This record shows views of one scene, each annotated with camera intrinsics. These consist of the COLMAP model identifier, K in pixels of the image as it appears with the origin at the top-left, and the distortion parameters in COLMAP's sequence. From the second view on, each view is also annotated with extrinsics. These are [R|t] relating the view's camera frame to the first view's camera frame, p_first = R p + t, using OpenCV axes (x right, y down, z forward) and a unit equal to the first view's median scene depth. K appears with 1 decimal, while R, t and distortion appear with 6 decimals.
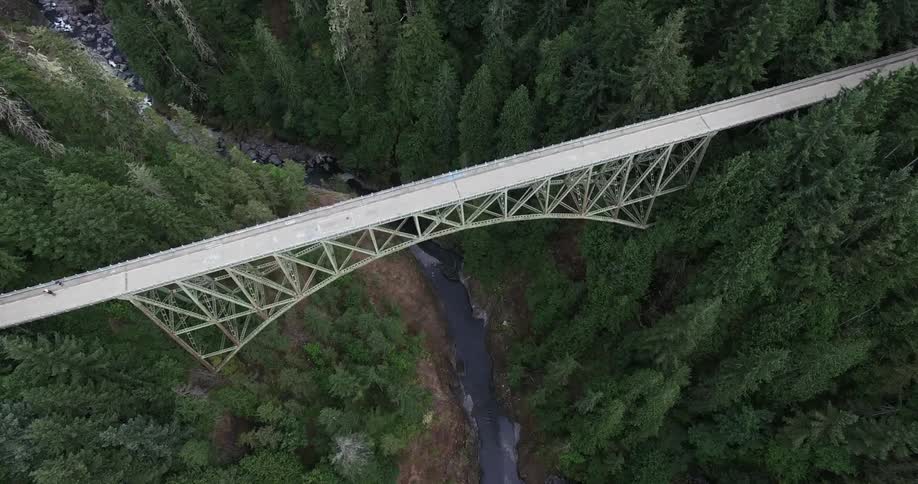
lens RADIAL K [[509.8, 0, 459.0], [0, 509.8, 242.0], [0, 0, 1]] dist [-0.000949, 0.000398]
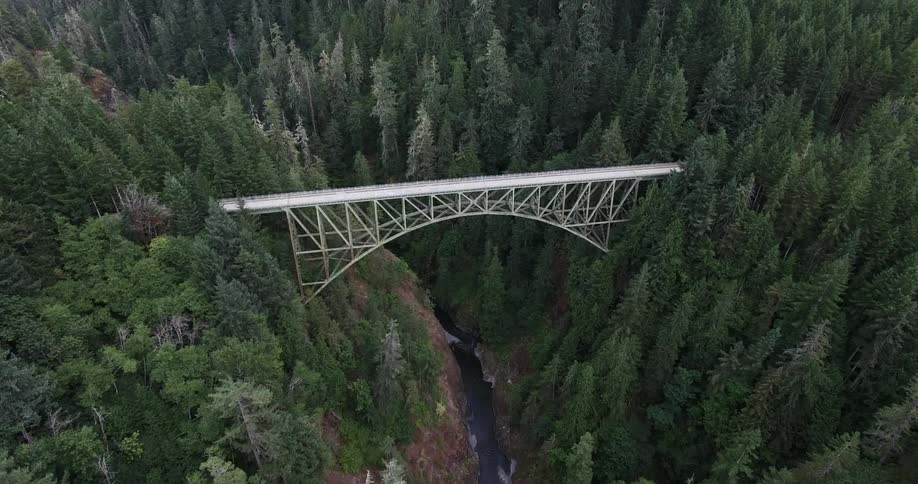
lens RADIAL K [[509.8, 0, 459.0], [0, 509.8, 242.0], [0, 0, 1]] dist [-0.000949, 0.000398]
pose [[0.993600, 0.093543, -0.063315, 0.021447], [-0.111828, 0.893621, -0.434667, 0.479420], [0.015919, 0.438966, 0.898363, -0.261522]]
